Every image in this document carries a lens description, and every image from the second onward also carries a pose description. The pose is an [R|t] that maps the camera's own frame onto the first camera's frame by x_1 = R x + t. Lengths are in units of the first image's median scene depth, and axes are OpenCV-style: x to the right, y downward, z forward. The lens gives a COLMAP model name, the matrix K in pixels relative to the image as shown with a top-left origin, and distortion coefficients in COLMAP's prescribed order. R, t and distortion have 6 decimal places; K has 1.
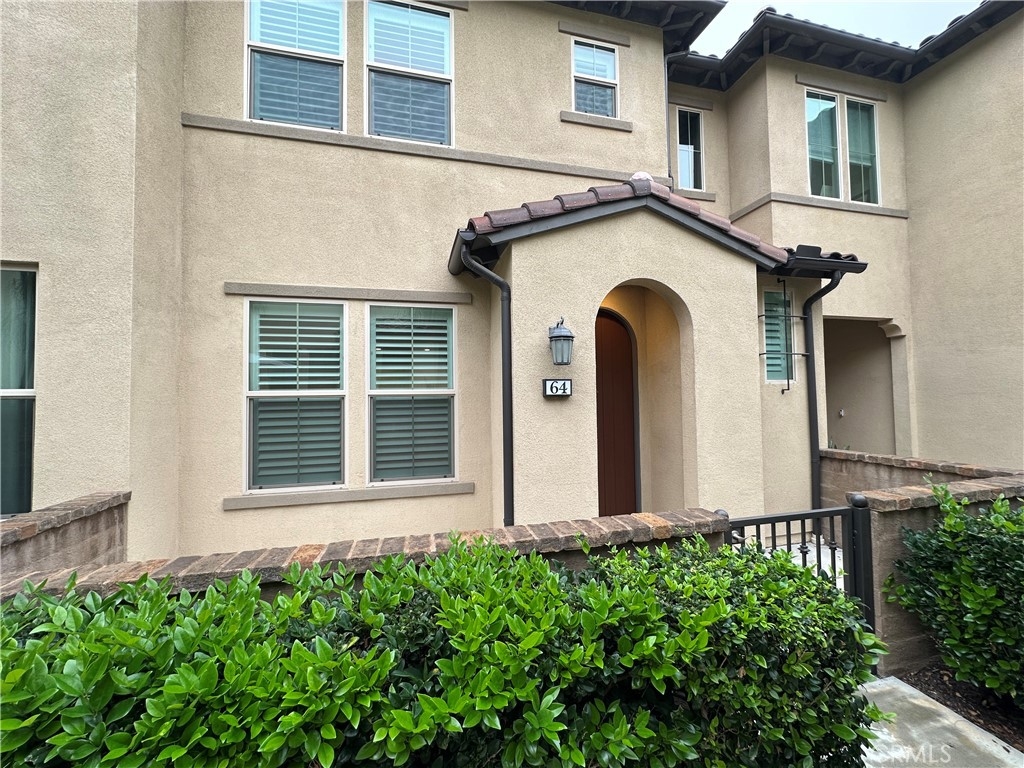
lens RADIAL K [[407.8, 0, 512.4], [0, 407.8, 384.1], [0, 0, 1]] dist [-0.004474, 0.001191]
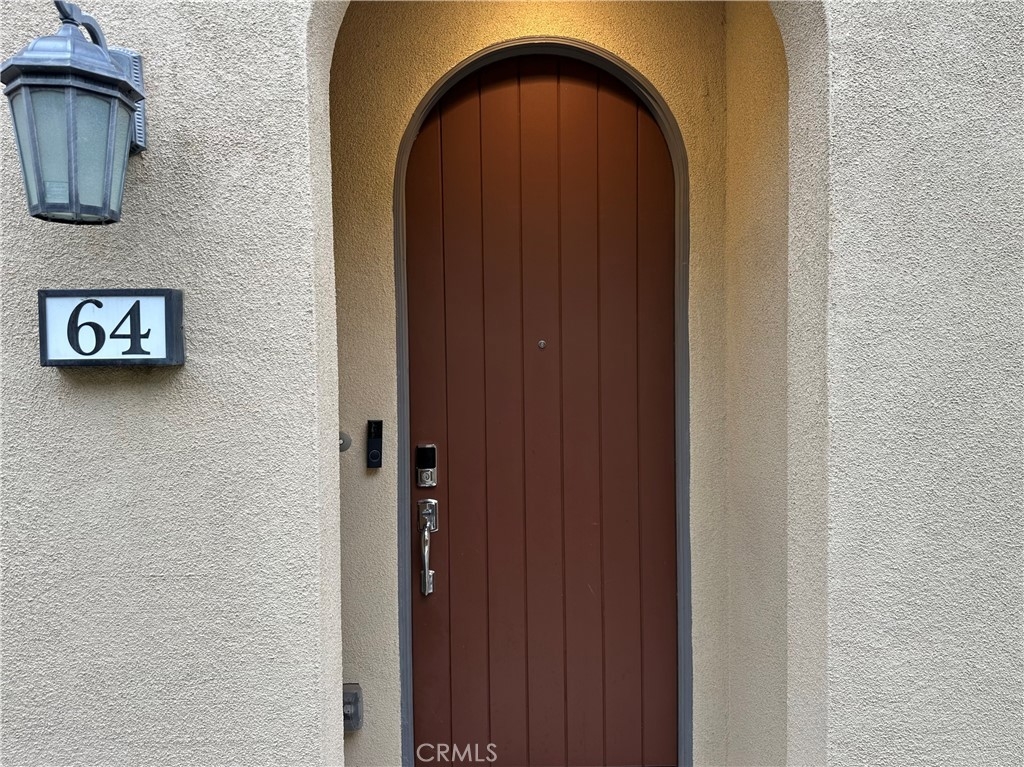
lens RADIAL K [[751.7, 0, 512.0], [0, 751.7, 383.5], [0, 0, 1]] dist [0.076853, -0.130878]
pose [[0.975658, 0.011628, -0.218991, 0.380636], [0.005237, 0.997073, 0.076274, 0.007416], [0.219237, -0.075564, 0.972741, 0.586005]]
